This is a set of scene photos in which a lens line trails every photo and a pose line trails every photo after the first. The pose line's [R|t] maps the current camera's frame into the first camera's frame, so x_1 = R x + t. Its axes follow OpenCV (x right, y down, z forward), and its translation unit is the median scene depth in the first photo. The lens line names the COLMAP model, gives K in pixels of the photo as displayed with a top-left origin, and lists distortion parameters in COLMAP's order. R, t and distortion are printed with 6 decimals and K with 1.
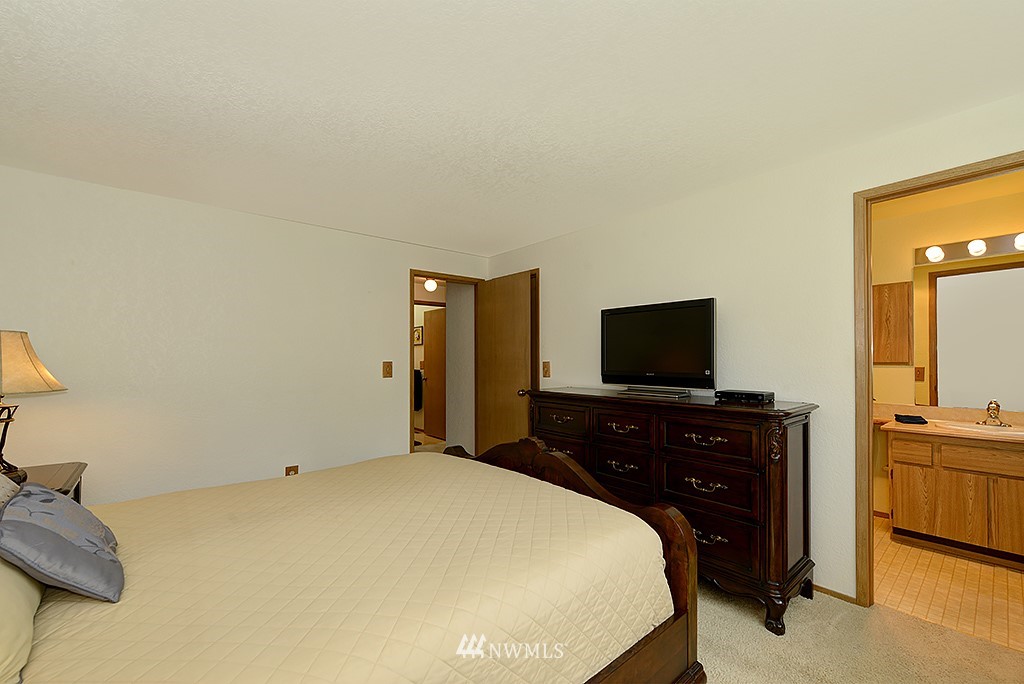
lens RADIAL K [[415.8, 0, 514.6], [0, 415.8, 348.4], [0, 0, 1]] dist [0.008490, 0.000125]
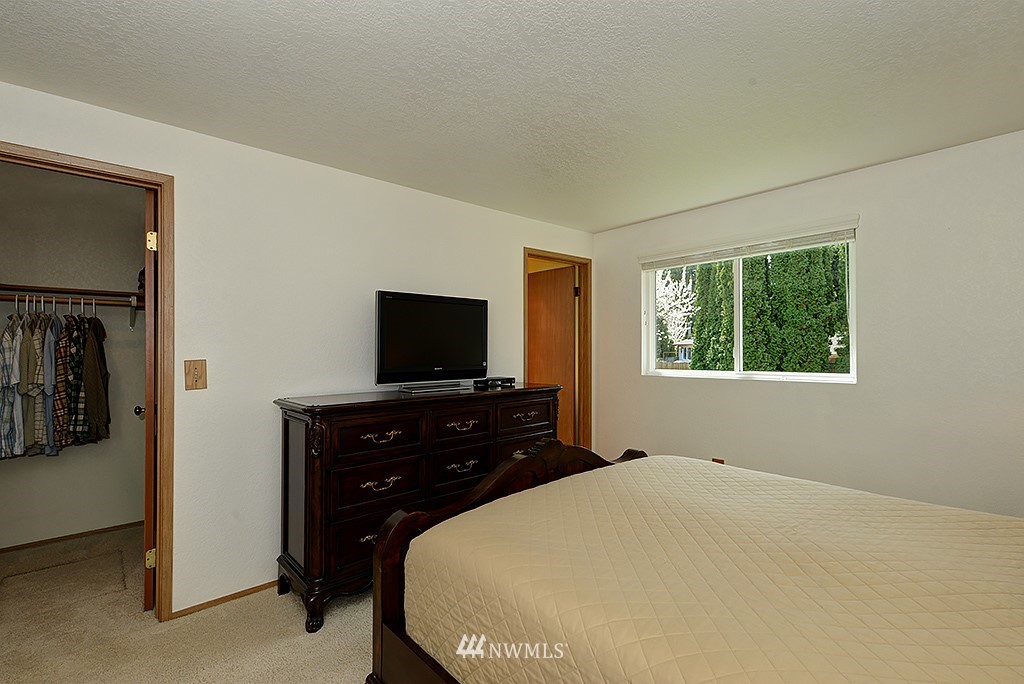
lens RADIAL K [[468.2, 0, 513.6], [0, 468.2, 345.0], [0, 0, 1]] dist [-0.000383, 0.000011]
pose [[-0.029099, 0.011310, 0.999513, -0.778072], [-0.016839, 0.999789, -0.011803, 0.018065], [-0.999435, -0.017174, -0.028902, 0.881267]]
